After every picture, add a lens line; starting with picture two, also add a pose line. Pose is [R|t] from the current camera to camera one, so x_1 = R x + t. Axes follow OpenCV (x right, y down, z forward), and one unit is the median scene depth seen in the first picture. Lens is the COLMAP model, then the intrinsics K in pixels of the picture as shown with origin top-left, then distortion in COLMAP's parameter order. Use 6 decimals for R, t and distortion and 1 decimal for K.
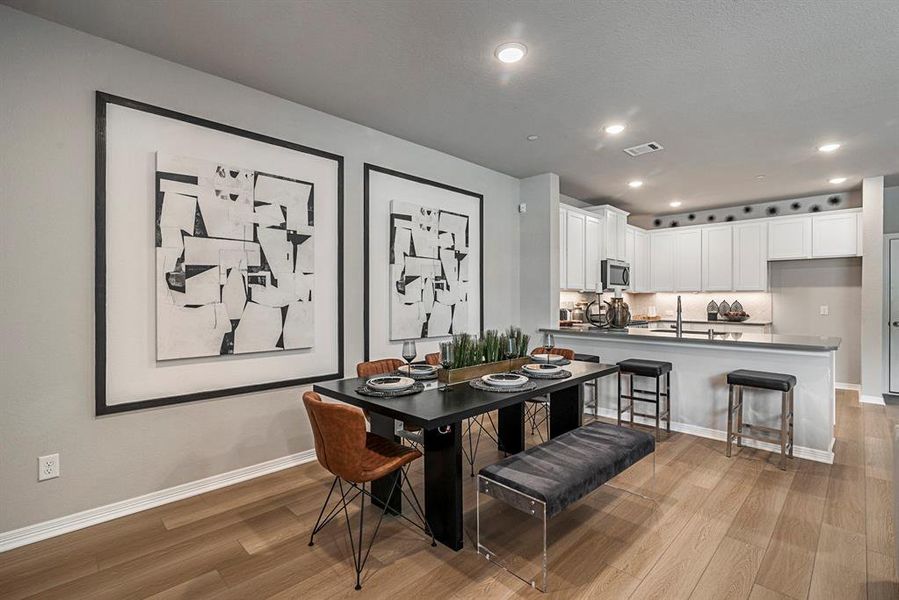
lens RADIAL K [[417.9, 0, 453.3], [0, 417.9, 292.7], [0, 0, 1]] dist [-0.003938, -0.000576]
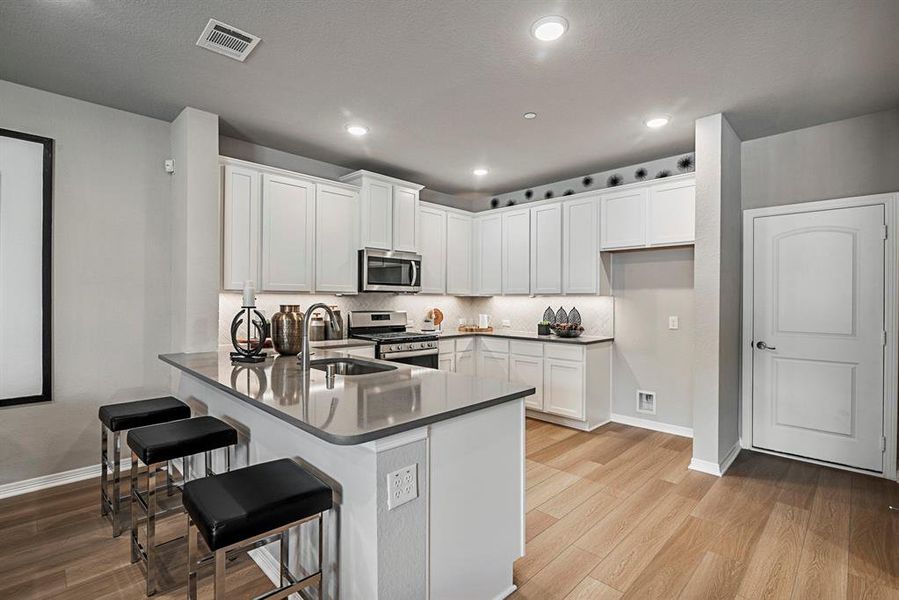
lens RADIAL K [[417.9, 0, 453.3], [0, 417.9, 292.7], [0, 0, 1]] dist [-0.003938, -0.000576]
pose [[0.999909, 0.002801, -0.013203, 0.681466], [-0.002872, 0.999982, -0.005346, -0.003009], [0.013188, 0.005384, 0.999899, 0.388578]]
